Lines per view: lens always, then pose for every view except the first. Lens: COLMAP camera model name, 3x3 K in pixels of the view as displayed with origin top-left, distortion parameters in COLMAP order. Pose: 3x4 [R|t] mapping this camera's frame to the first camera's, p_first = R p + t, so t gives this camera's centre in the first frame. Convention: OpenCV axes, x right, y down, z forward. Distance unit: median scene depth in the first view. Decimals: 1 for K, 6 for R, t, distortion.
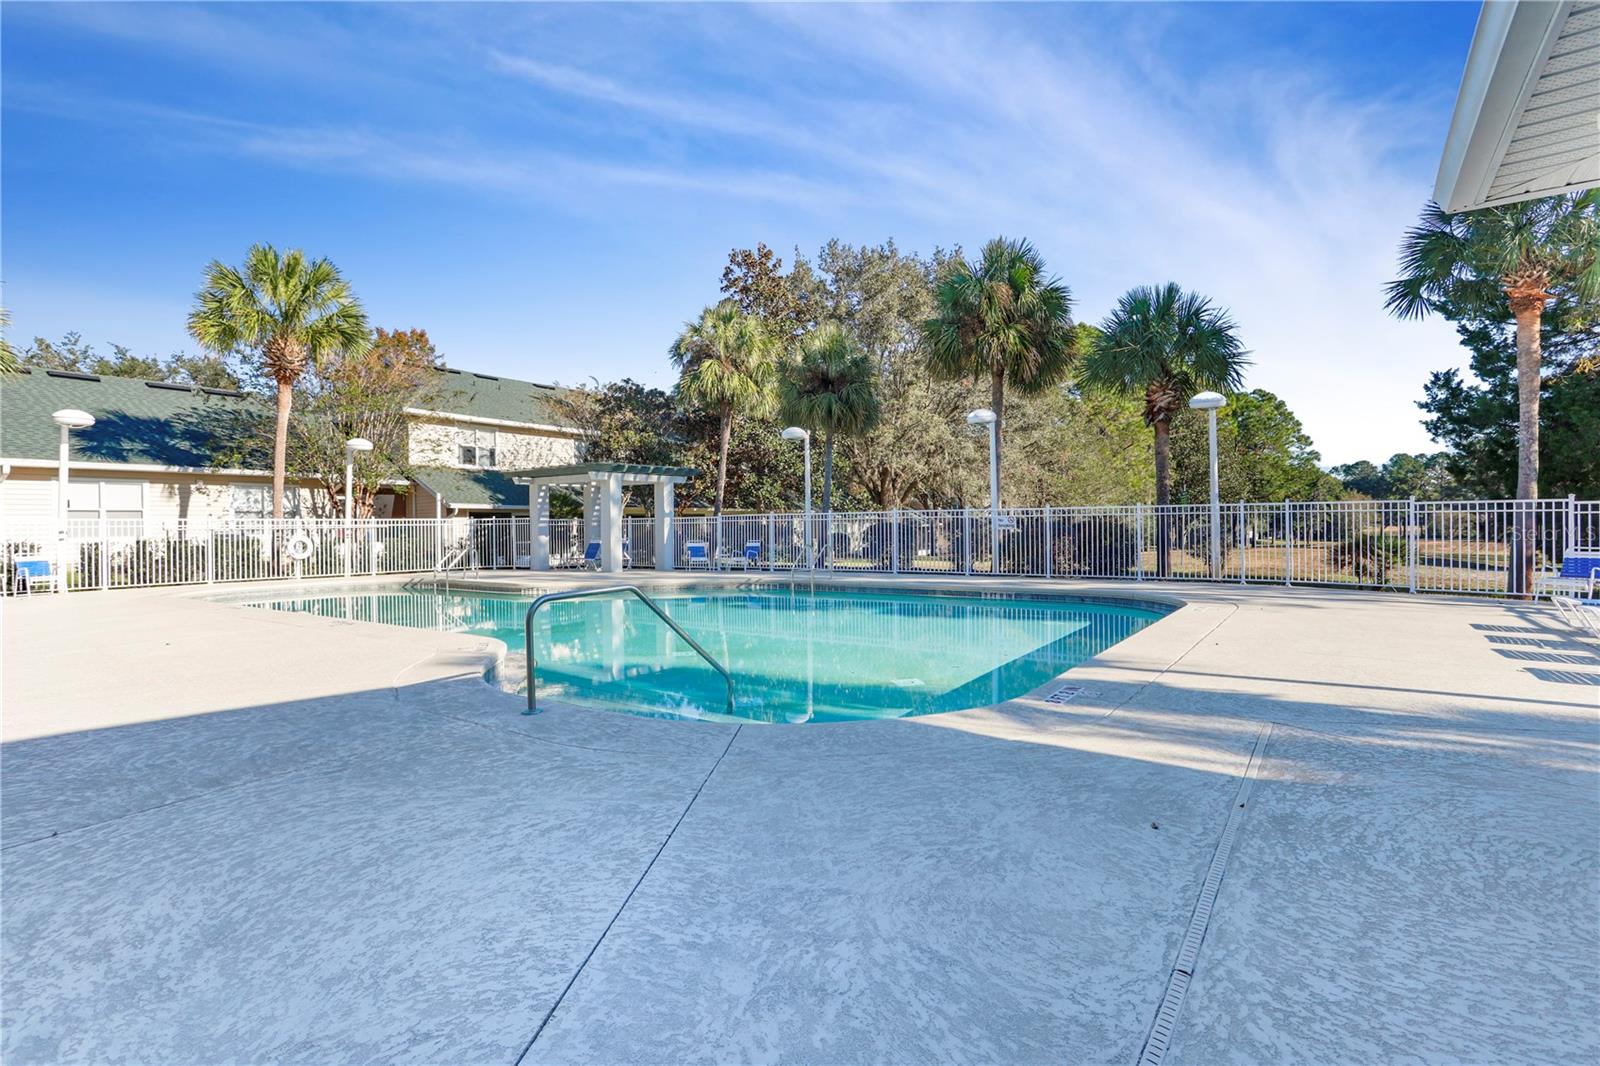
lens RADIAL K [[786.2, 0, 791.5], [0, 786.2, 533.1], [0, 0, 1]] dist [-0.004613, -0.000250]
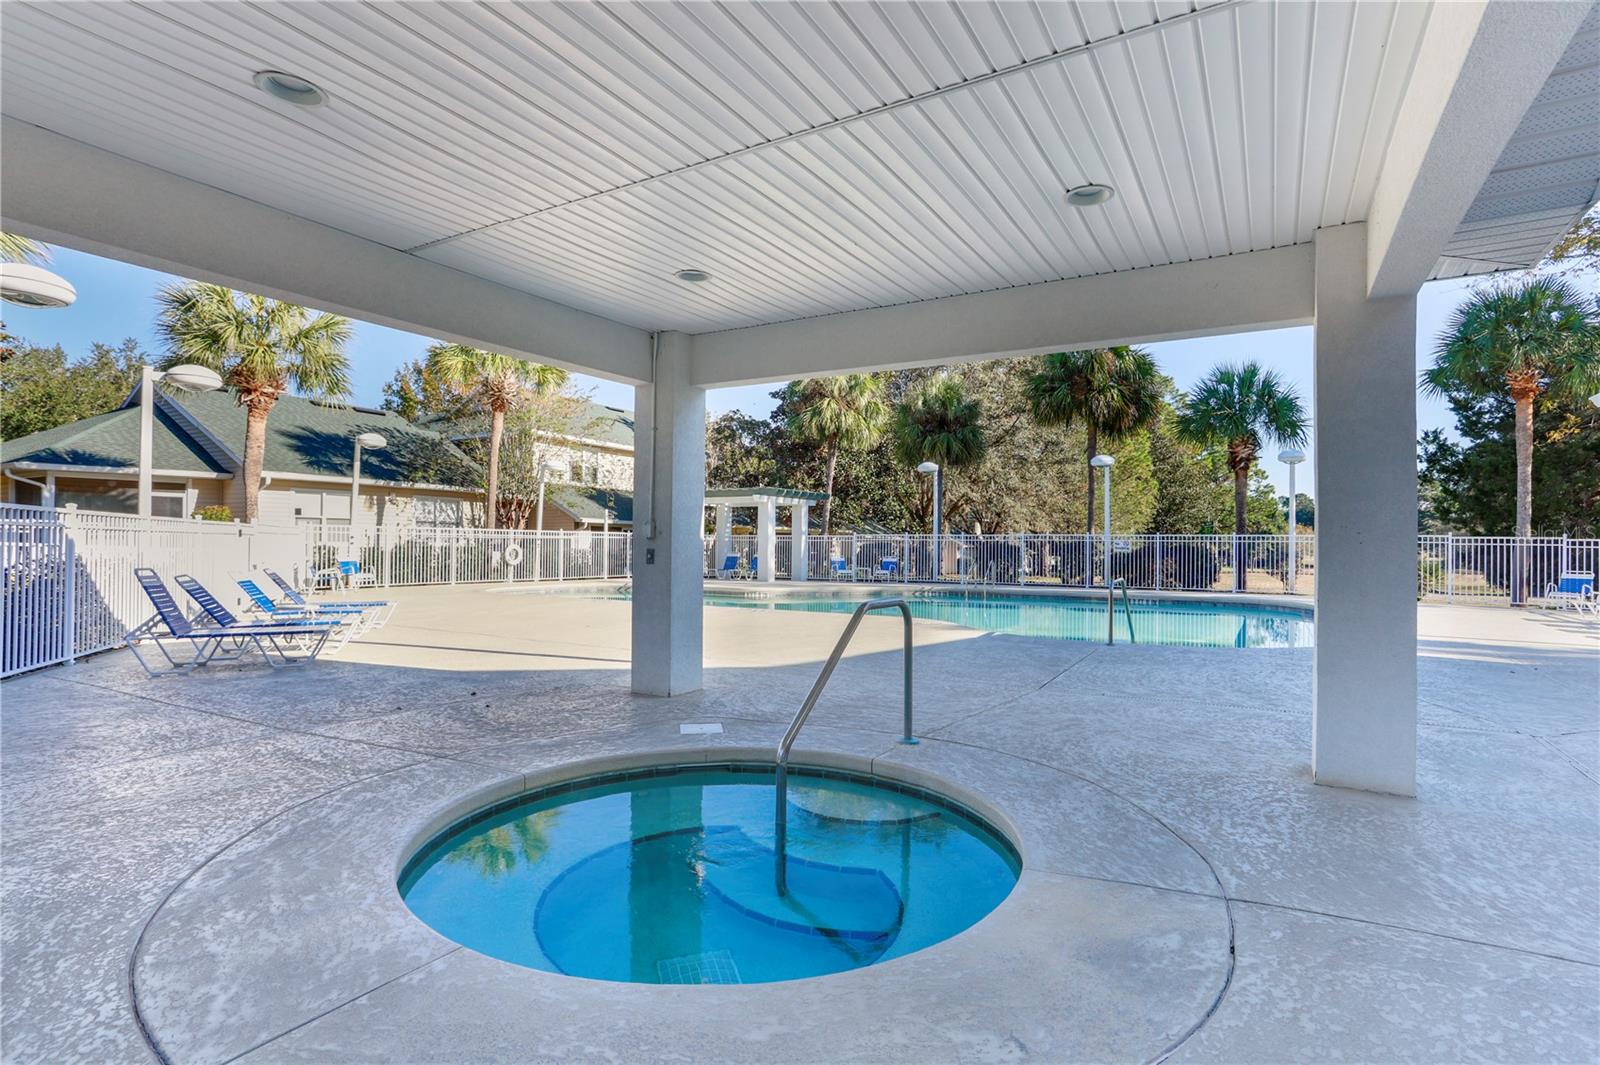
lens RADIAL K [[786.2, 0, 809.8], [0, 786.2, 533.3], [0, 0, 1]] dist [-0.004613, -0.000250]
pose [[0.997280, 0.021860, 0.070390, -0.237322], [-0.020236, 0.999514, -0.023701, 0.005215], [-0.070874, 0.022212, 0.997238, -0.162647]]
